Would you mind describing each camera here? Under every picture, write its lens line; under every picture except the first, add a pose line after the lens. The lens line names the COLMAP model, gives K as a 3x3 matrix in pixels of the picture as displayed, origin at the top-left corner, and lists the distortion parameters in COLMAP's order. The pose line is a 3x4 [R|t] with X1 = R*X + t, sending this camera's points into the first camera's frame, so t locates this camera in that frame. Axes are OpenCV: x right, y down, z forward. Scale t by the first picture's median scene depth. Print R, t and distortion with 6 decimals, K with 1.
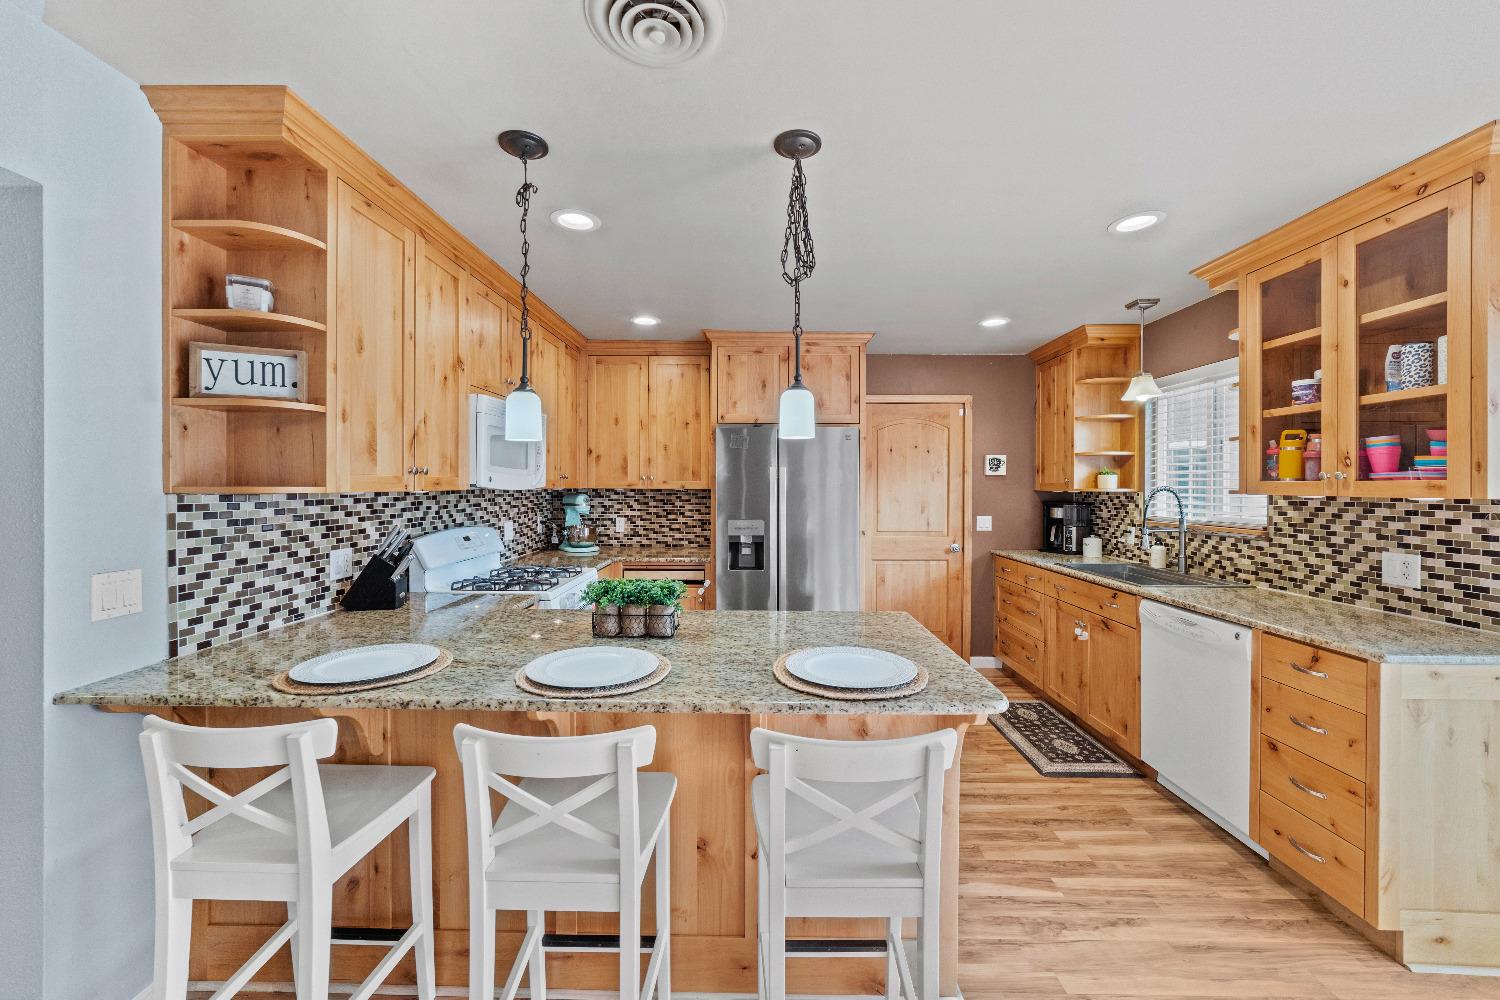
lens RADIAL K [[586.3, 0, 756.9], [0, 586.3, 486.7], [0, 0, 1]] dist [-0.014289, 0.005462]
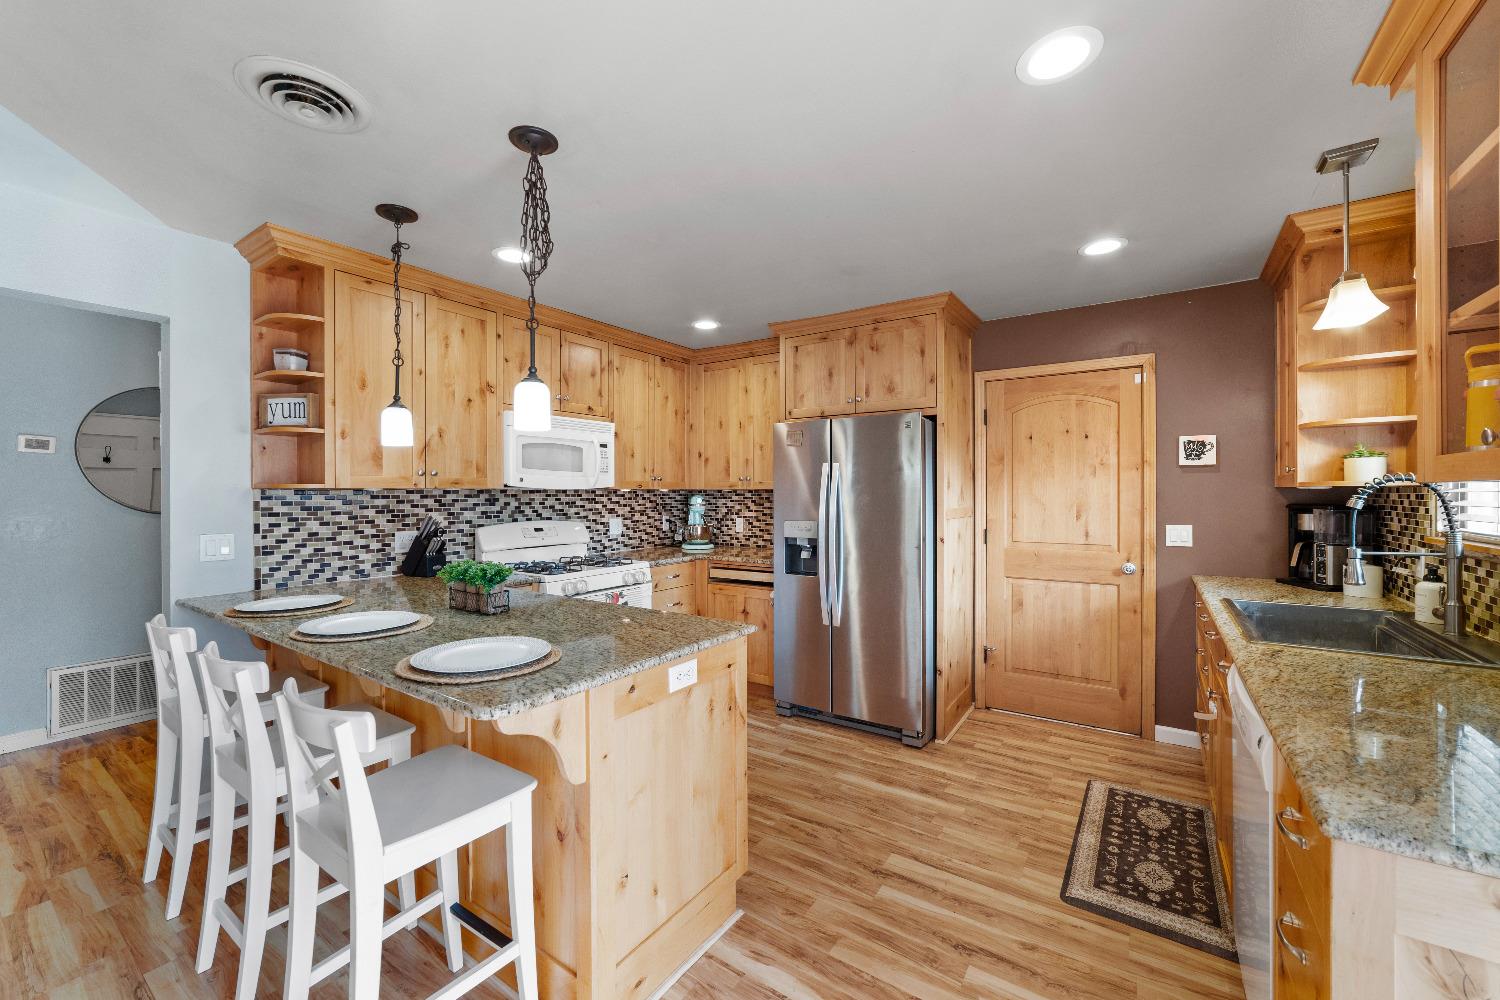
lens RADIAL K [[586.3, 0, 747.1], [0, 586.3, 499.2], [0, 0, 1]] dist [-0.014289, 0.005462]
pose [[0.826522, -0.000881, -0.562904, 0.617616], [0.005019, 0.999971, 0.005804, 0.022170], [0.562882, -0.007622, 0.826502, 0.251035]]
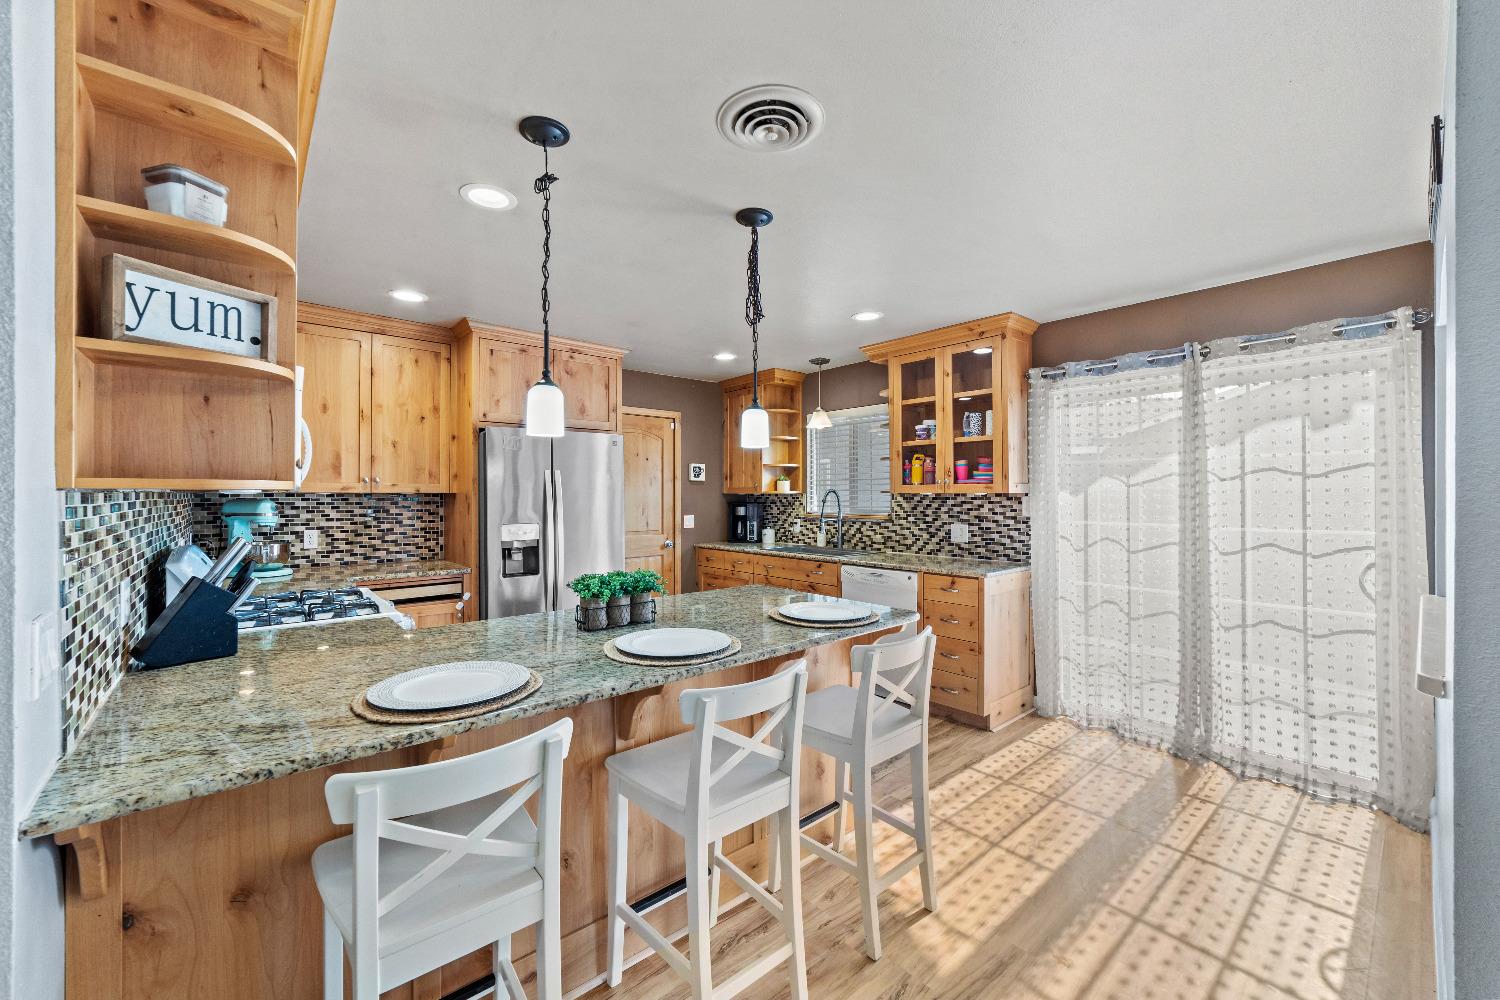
lens RADIAL K [[586.3, 0, 756.4], [0, 586.3, 493.0], [0, 0, 1]] dist [-0.014289, 0.005462]
pose [[0.752398, -0.003240, 0.658701, -0.507456], [0.005605, 0.999983, -0.001483, 0.012554], [-0.658685, 0.004807, 0.752403, 0.027273]]
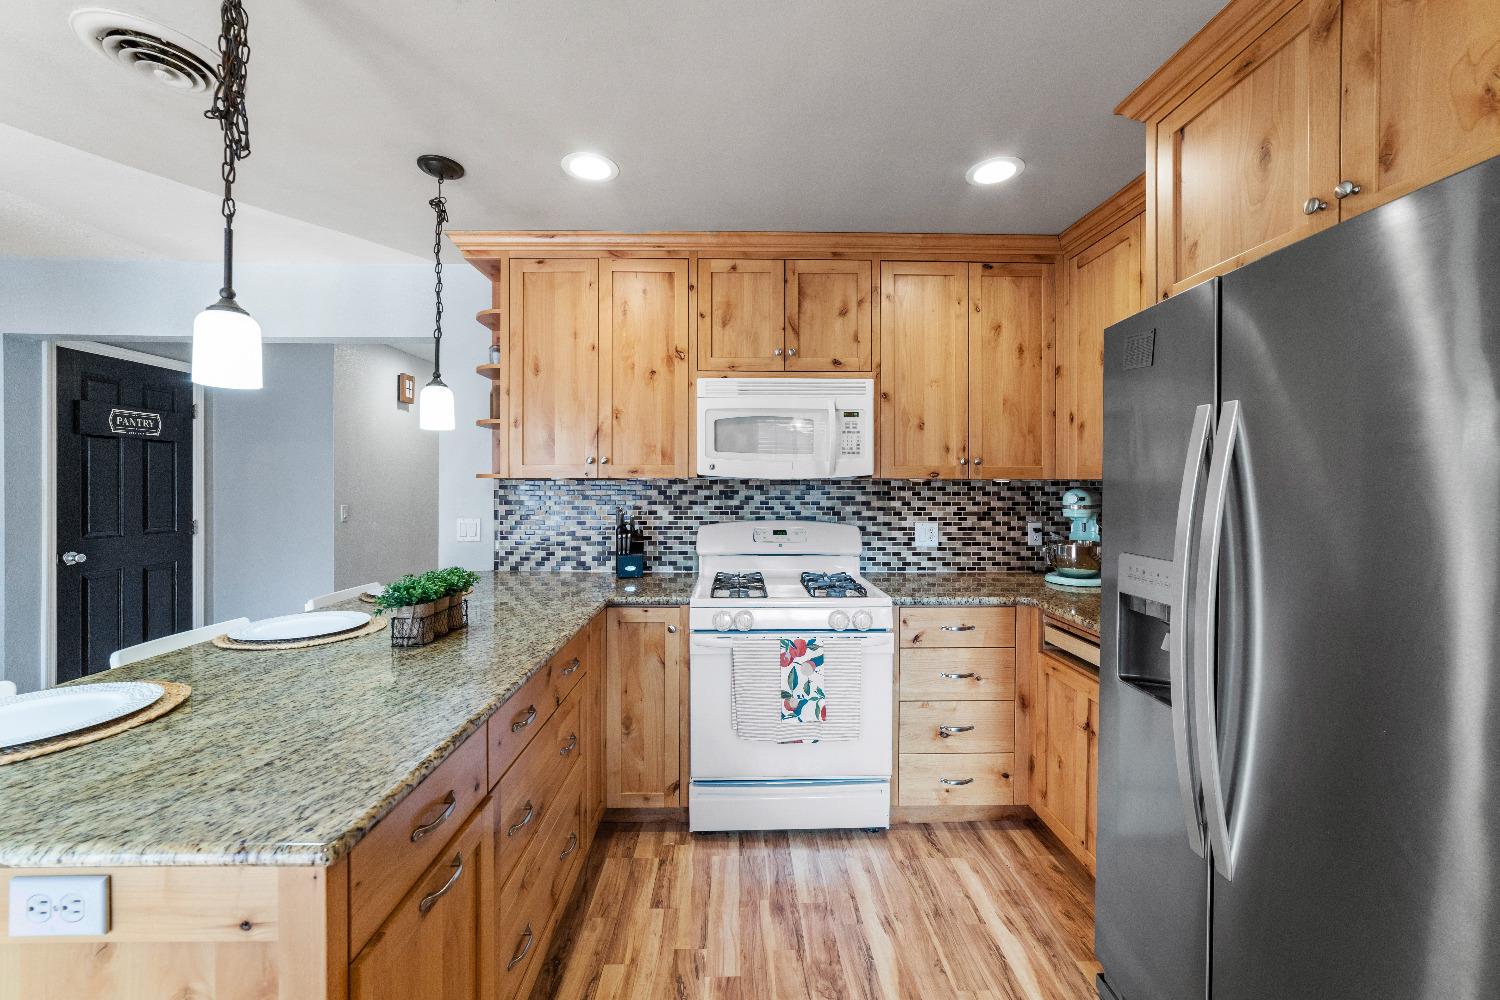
lens RADIAL K [[586.3, 0, 754.1], [0, 586.3, 485.4], [0, 0, 1]] dist [-0.014289, 0.005462]
pose [[0.036800, -0.001438, -0.999322, 0.482895], [-0.006205, 0.999979, -0.001668, 0.017570], [0.999303, 0.006263, 0.036790, 1.016125]]
